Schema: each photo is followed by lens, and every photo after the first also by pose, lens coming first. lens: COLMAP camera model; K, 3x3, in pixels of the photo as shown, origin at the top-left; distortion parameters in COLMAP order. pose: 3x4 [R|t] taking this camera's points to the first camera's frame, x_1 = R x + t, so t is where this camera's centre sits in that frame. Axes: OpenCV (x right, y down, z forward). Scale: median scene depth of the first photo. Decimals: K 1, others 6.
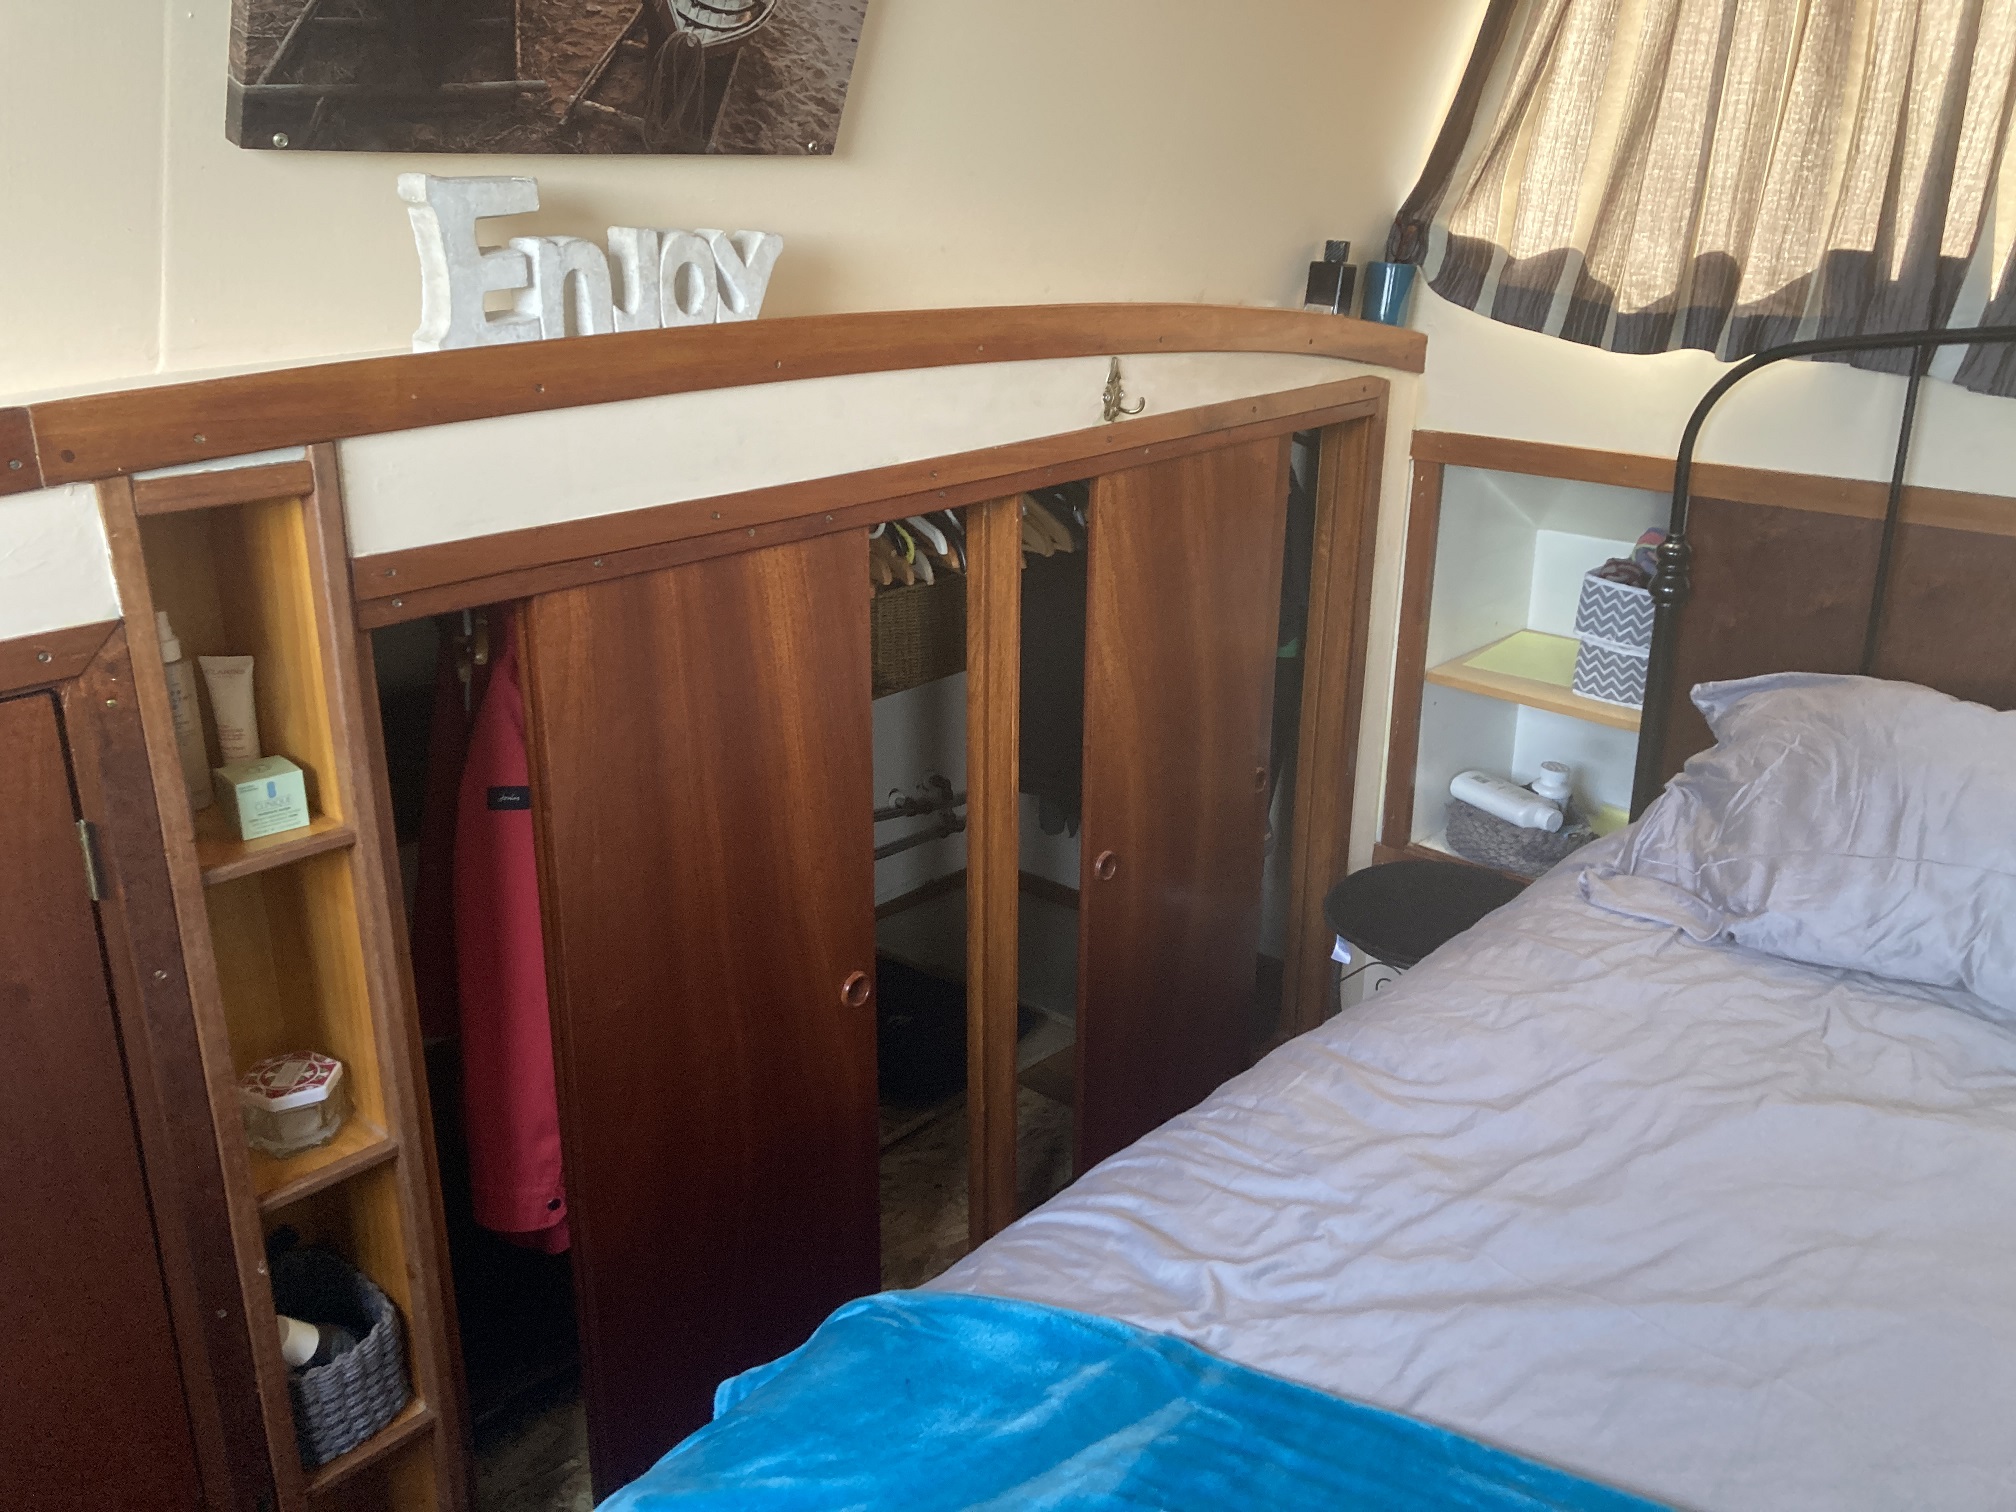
lens RADIAL K [[1650.0, 0, 1007.4], [0, 1650.0, 748.3], [0, 0, 1]] dist [0.006598, 0.000443]
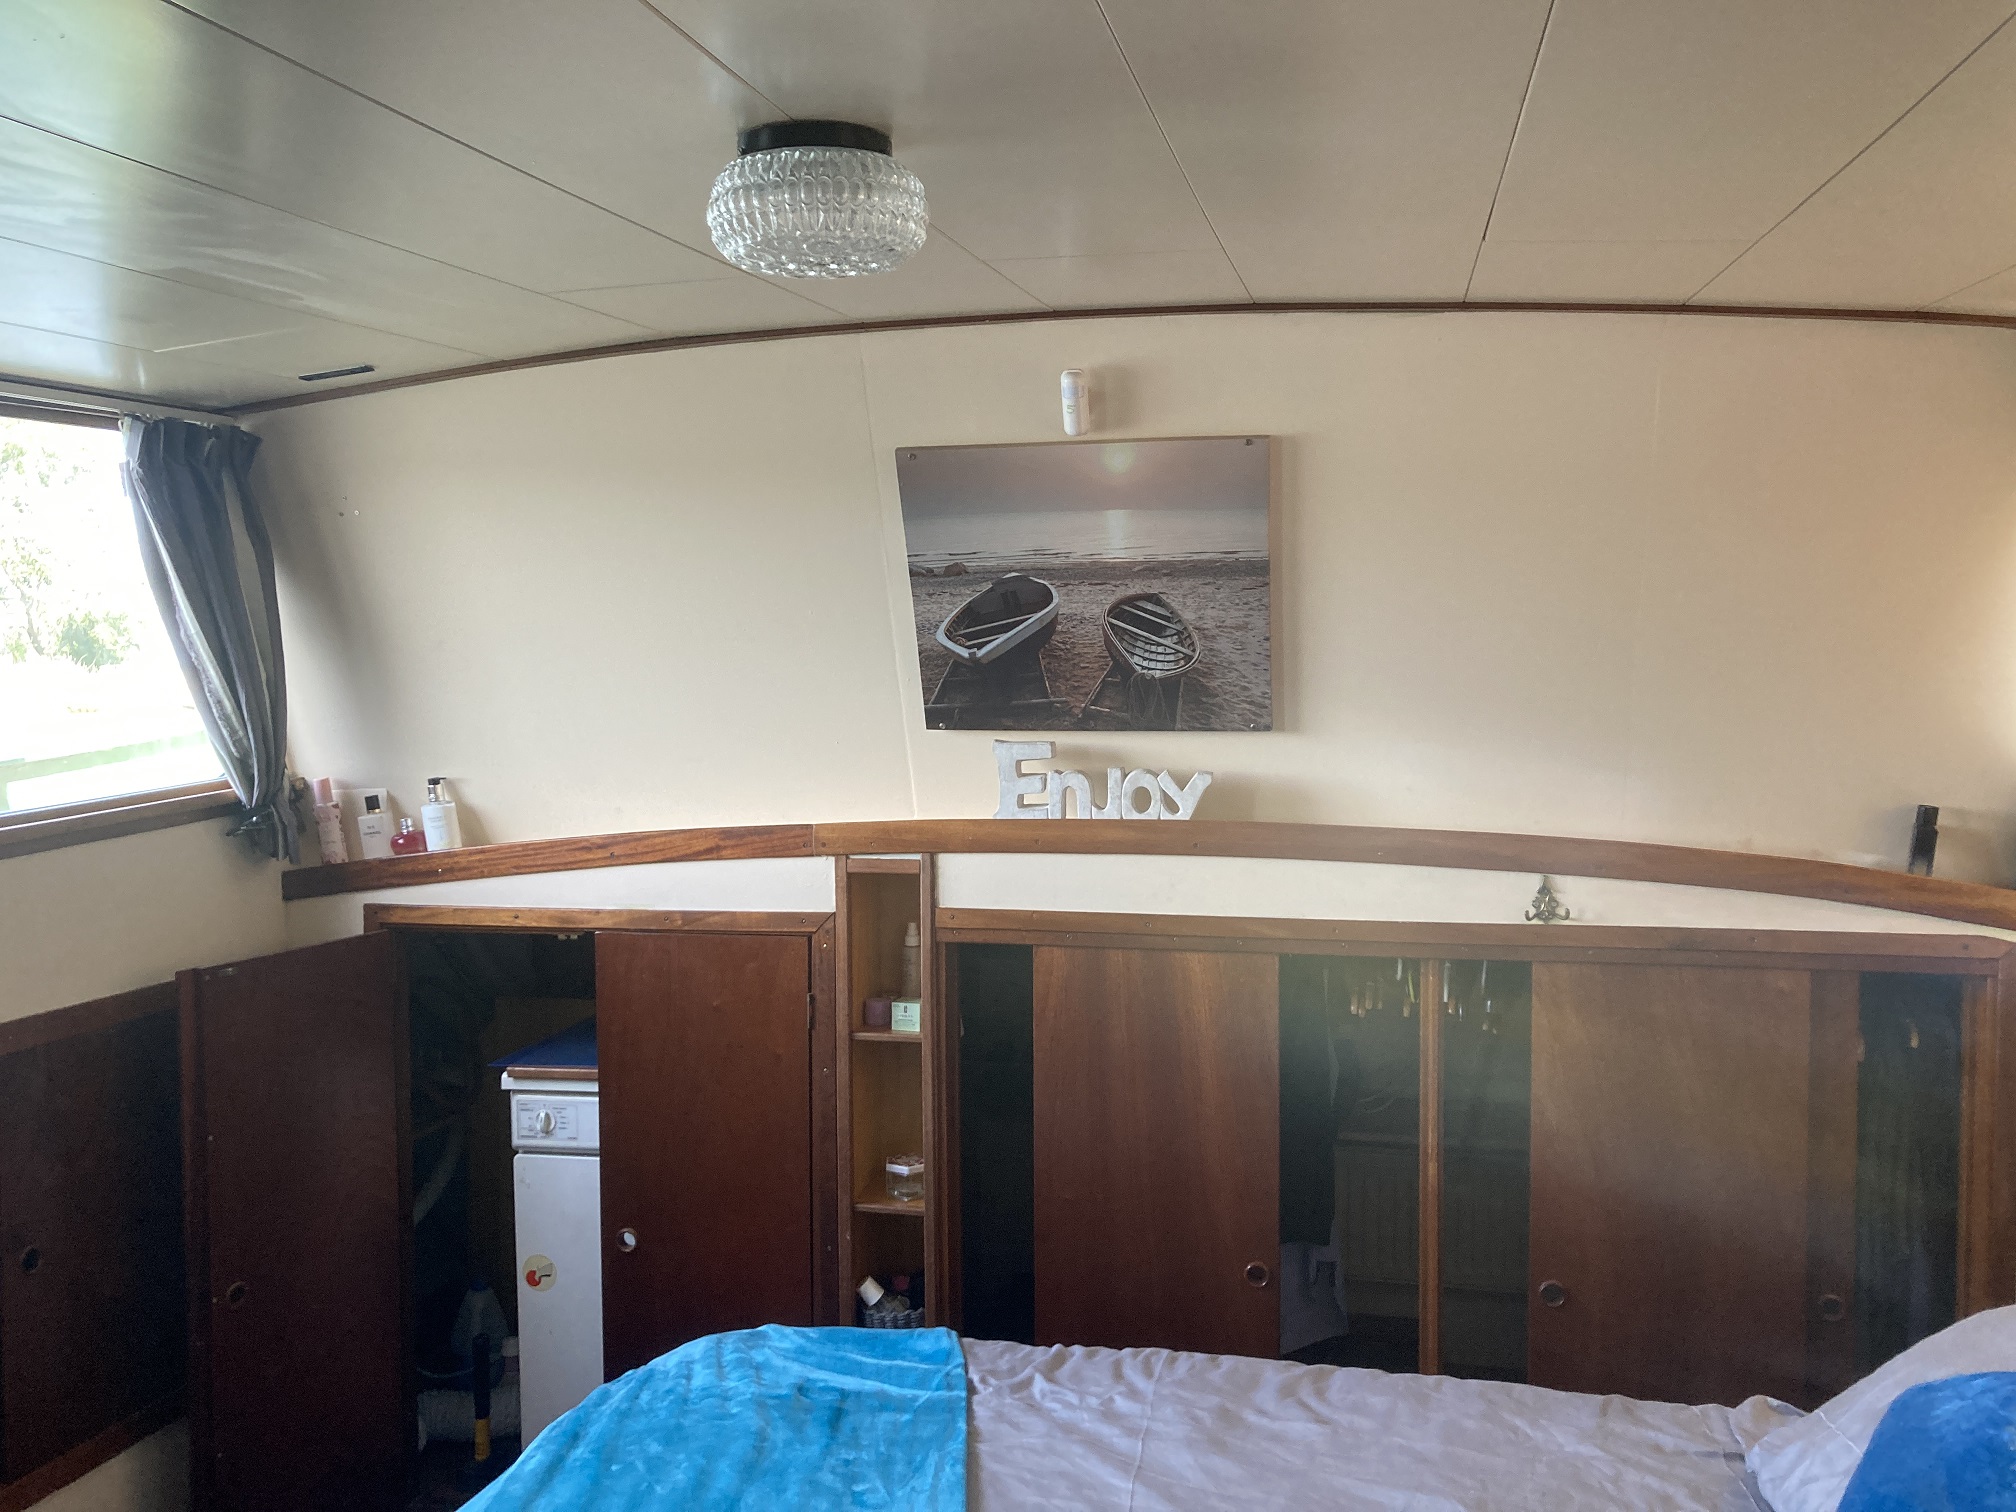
lens RADIAL K [[1650.0, 0, 1012.4], [0, 1650.0, 750.6], [0, 0, 1]] dist [0.006598, 0.000443]
pose [[0.494331, 0.037826, -0.868450, 1.364574], [-0.284723, 0.950988, -0.120646, -0.070781], [0.821322, 0.306907, 0.480873, -0.017959]]
